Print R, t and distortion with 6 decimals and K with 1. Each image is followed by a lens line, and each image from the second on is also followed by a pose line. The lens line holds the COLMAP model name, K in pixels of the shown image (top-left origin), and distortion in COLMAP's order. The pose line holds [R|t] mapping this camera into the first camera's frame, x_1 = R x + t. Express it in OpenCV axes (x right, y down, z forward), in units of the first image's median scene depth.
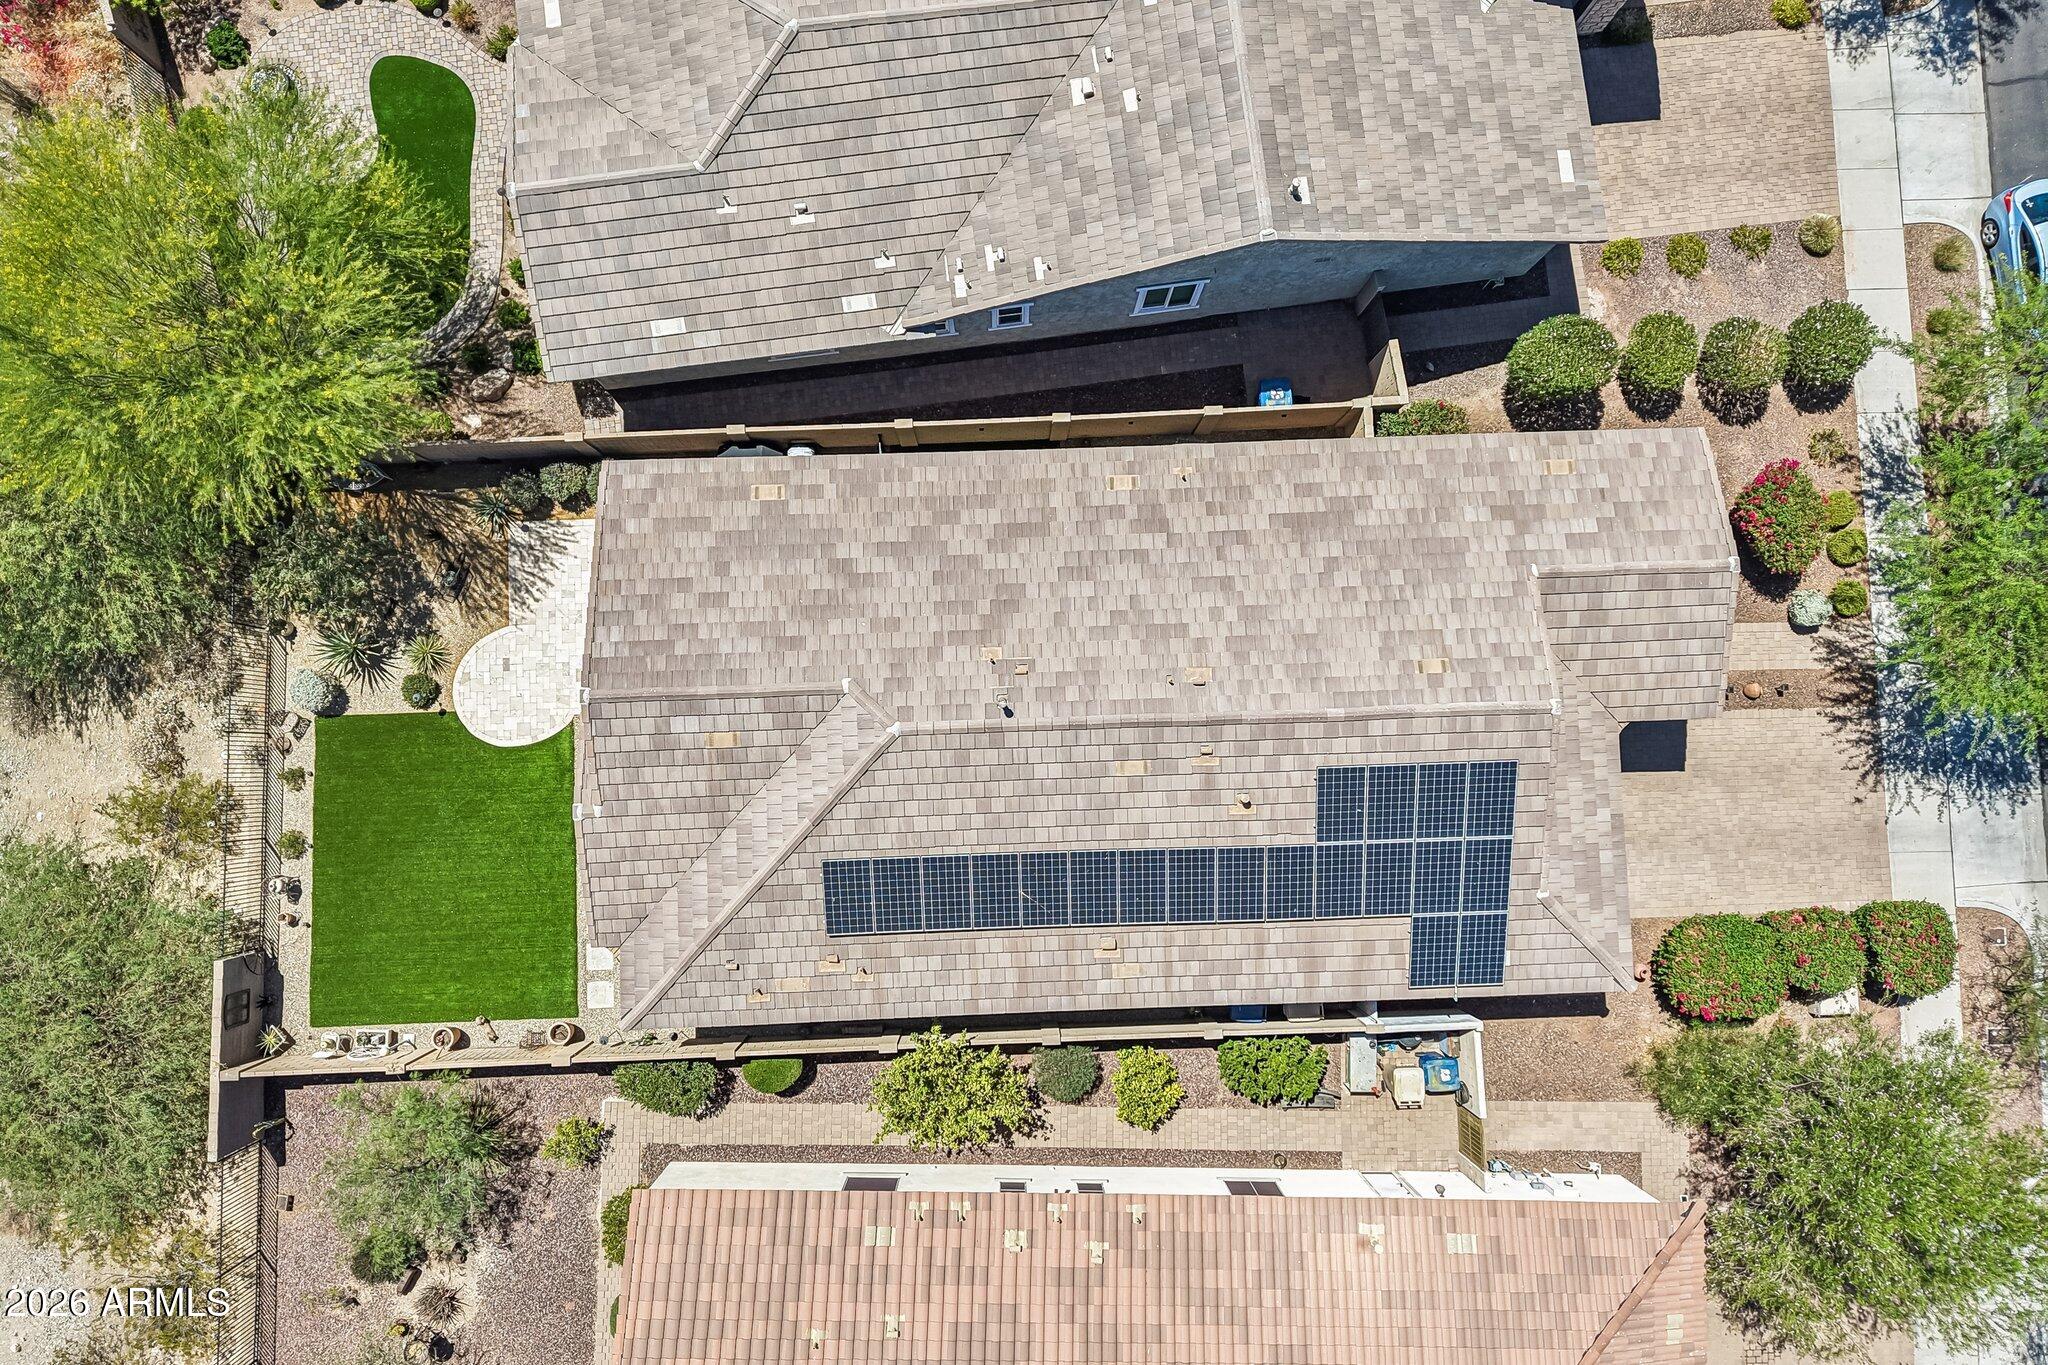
lens RADIAL K [[1382.5, 0, 1022.5], [0, 1382.5, 678.8], [0, 0, 1]] dist [-0.002408, -0.004030]
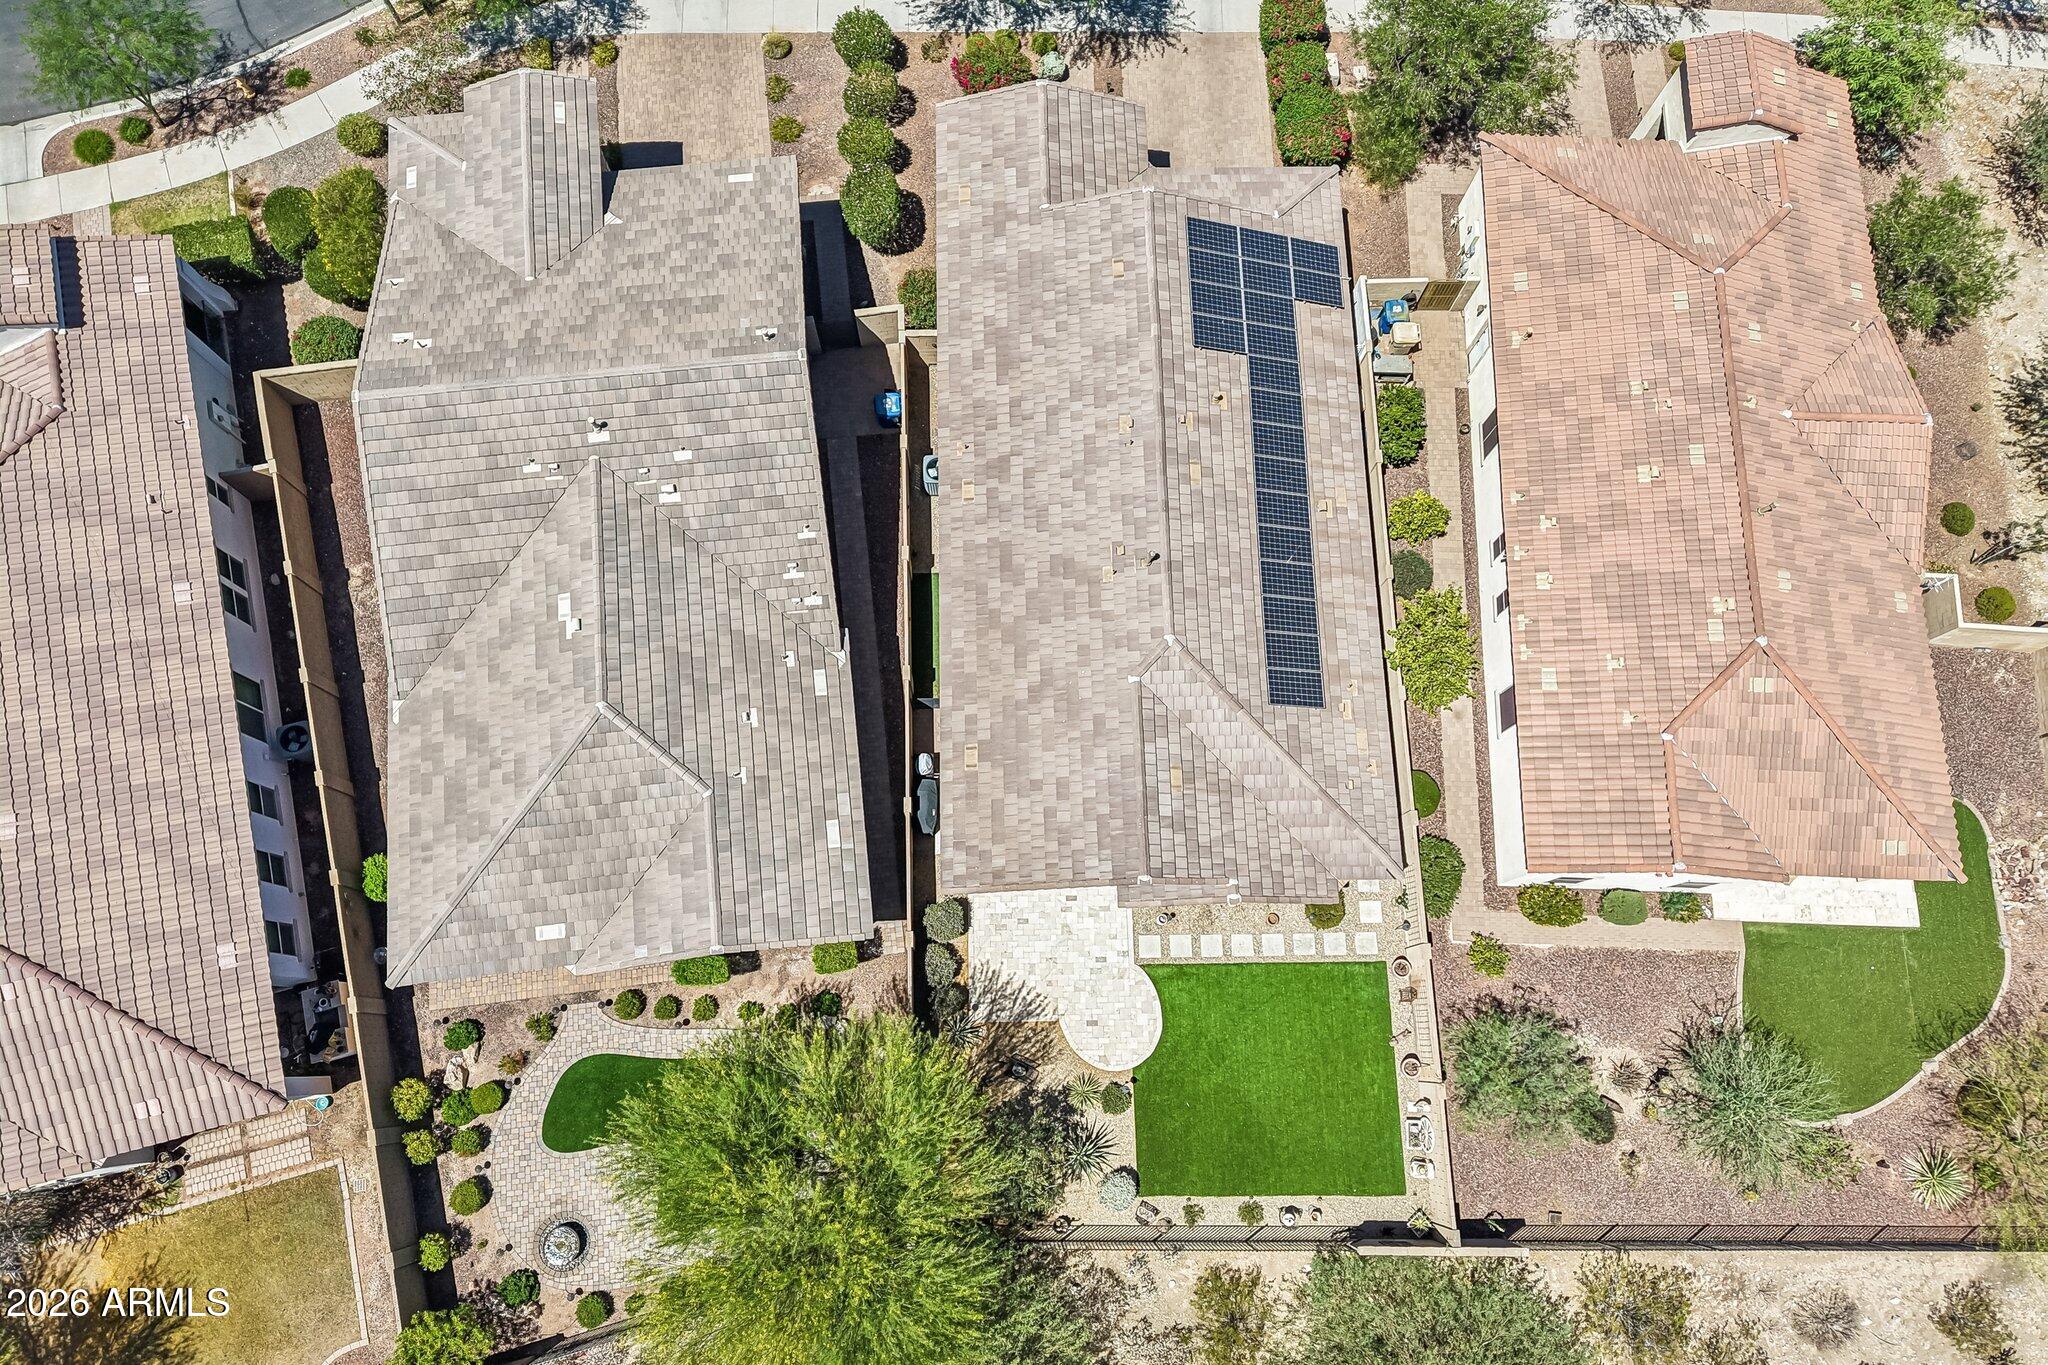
lens RADIAL K [[1382.5, 0, 1028.4], [0, 1382.5, 680.6], [0, 0, 1]] dist [-0.002408, -0.004030]
pose [[0.014344, -0.968581, 0.248285, -0.388344], [0.996508, 0.034275, 0.076138, -0.165371], [-0.082256, 0.246326, 0.965690, -0.196418]]
